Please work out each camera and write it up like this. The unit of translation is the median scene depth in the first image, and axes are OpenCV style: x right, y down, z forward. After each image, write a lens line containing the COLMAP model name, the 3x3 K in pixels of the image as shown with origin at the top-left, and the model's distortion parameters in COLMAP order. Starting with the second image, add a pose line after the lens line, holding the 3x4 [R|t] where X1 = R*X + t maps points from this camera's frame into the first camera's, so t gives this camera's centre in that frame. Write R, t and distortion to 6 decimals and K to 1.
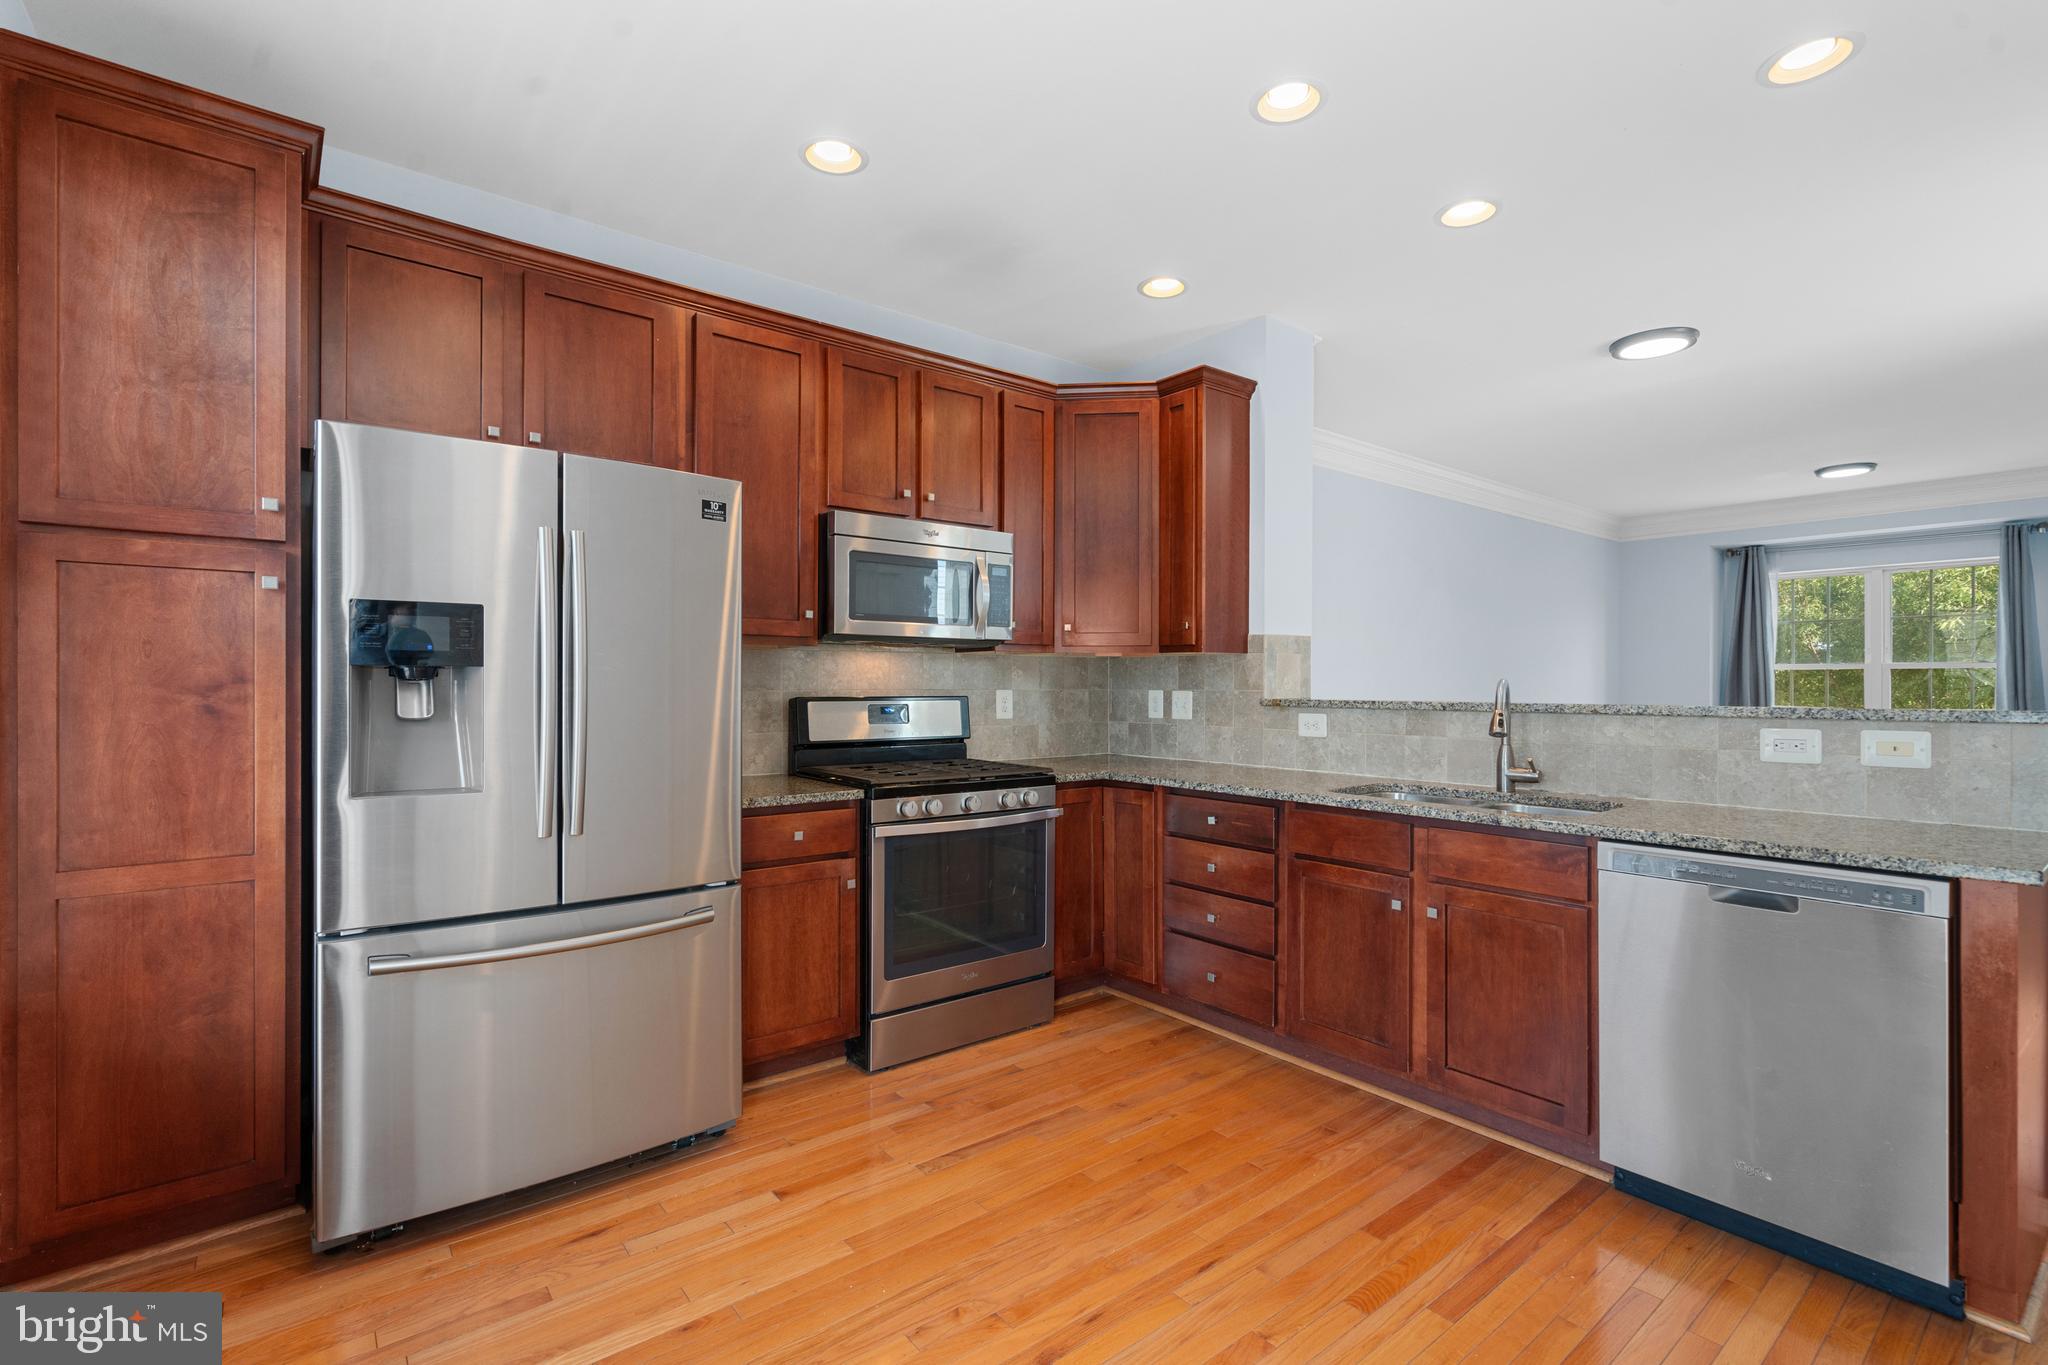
lens RADIAL K [[929.2, 0, 1024.0], [0, 929.2, 682.5], [0, 0, 1]] dist [-0.004709, 0.001064]
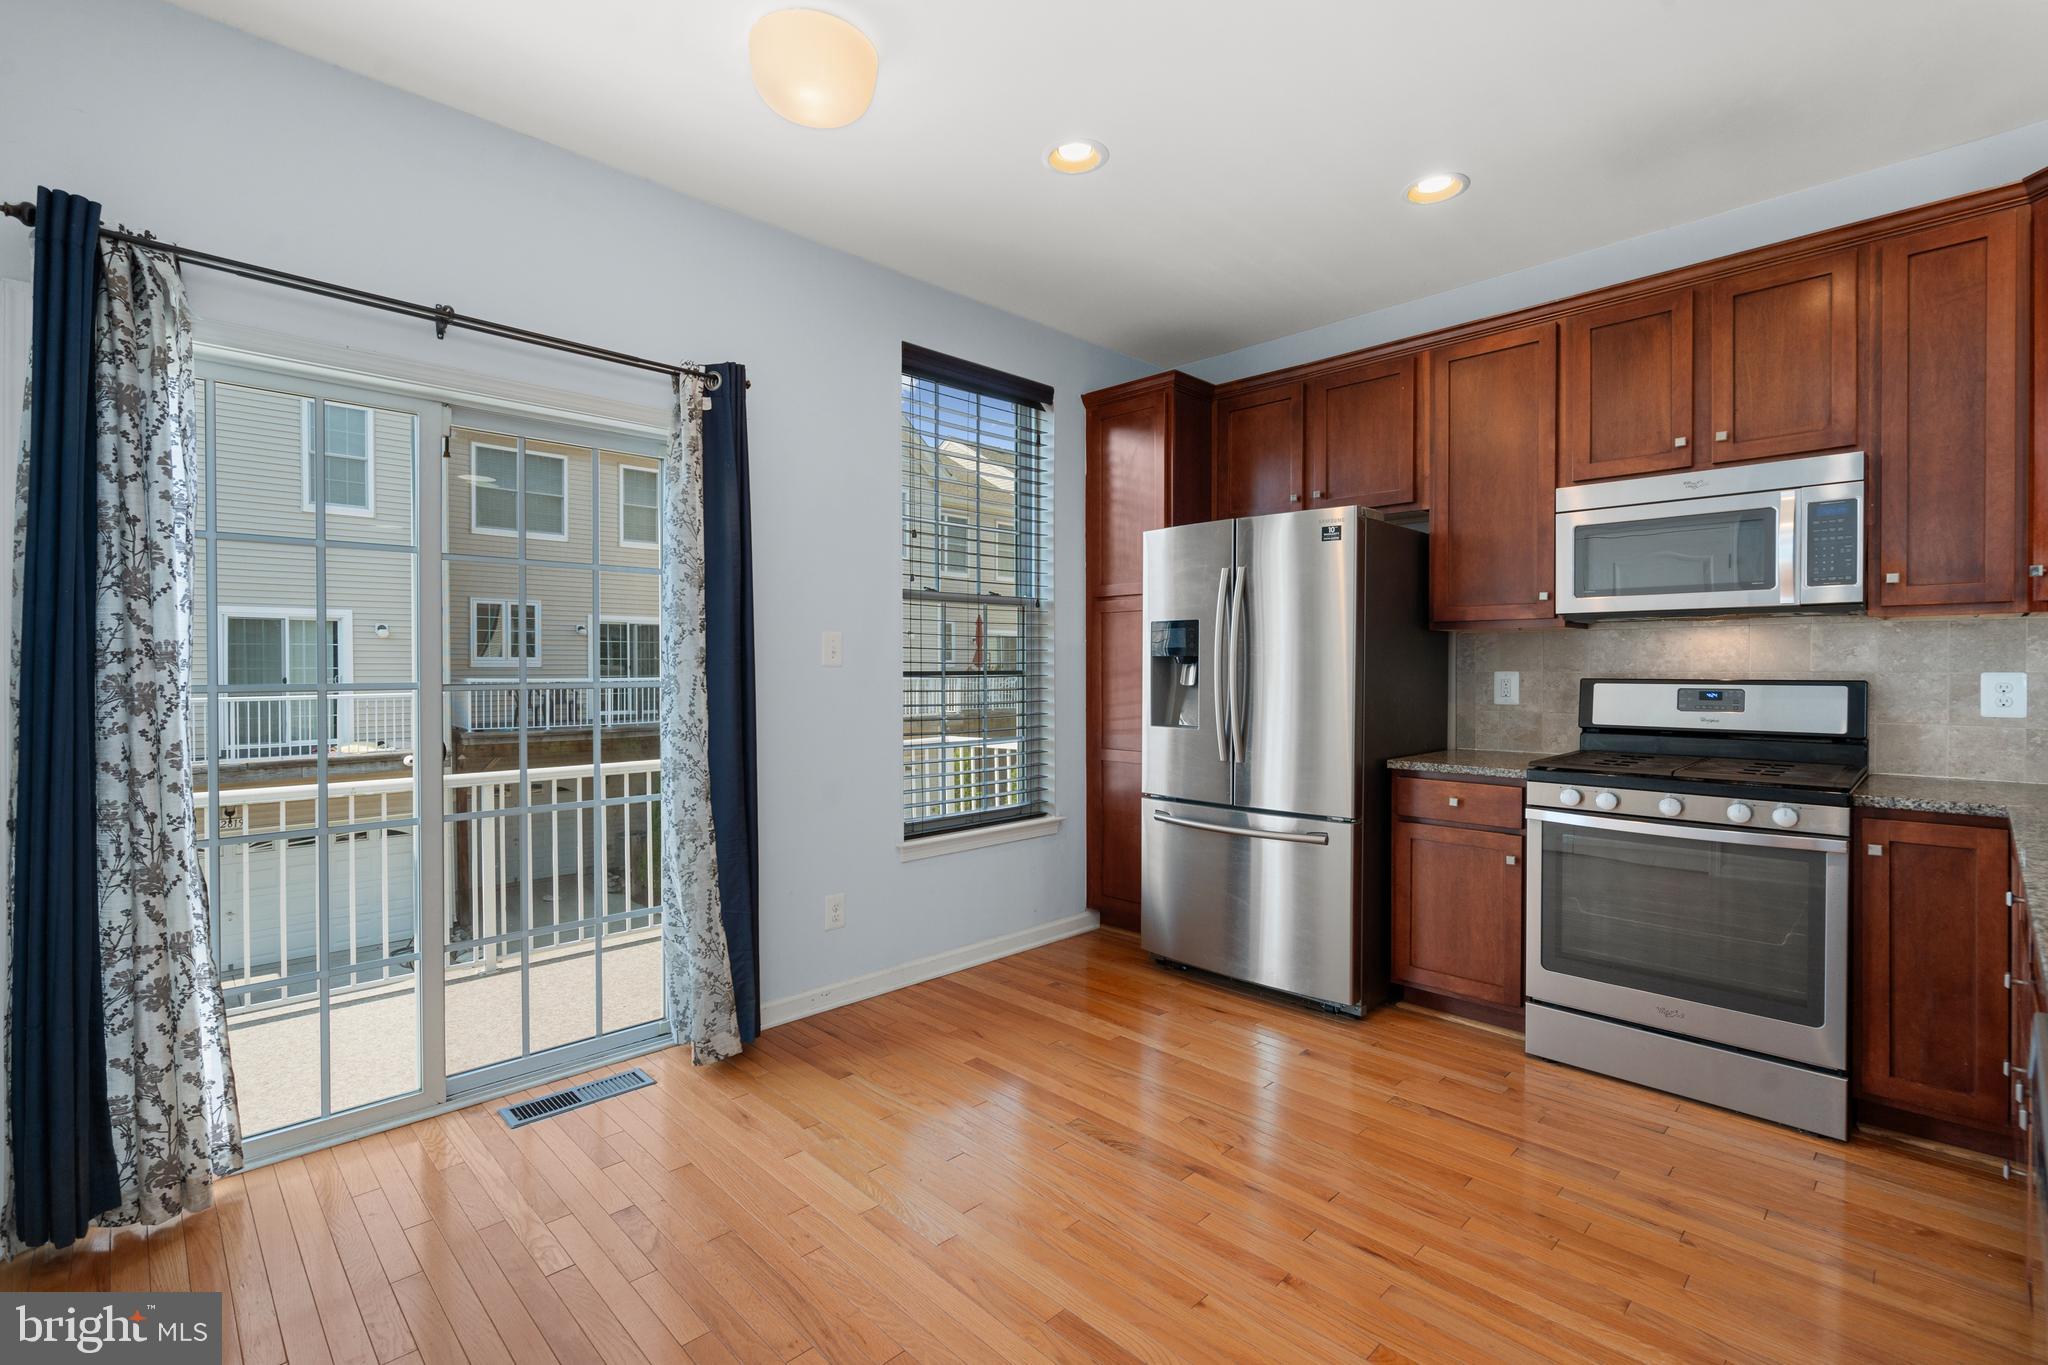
lens RADIAL K [[929.2, 0, 1024.0], [0, 929.2, 682.5], [0, 0, 1]] dist [-0.004709, 0.001064]
pose [[0.090419, 0.010325, -0.995850, 0.737249], [0.004235, 0.999933, 0.010751, 0.007320], [0.995895, -0.005189, 0.090369, 0.353493]]
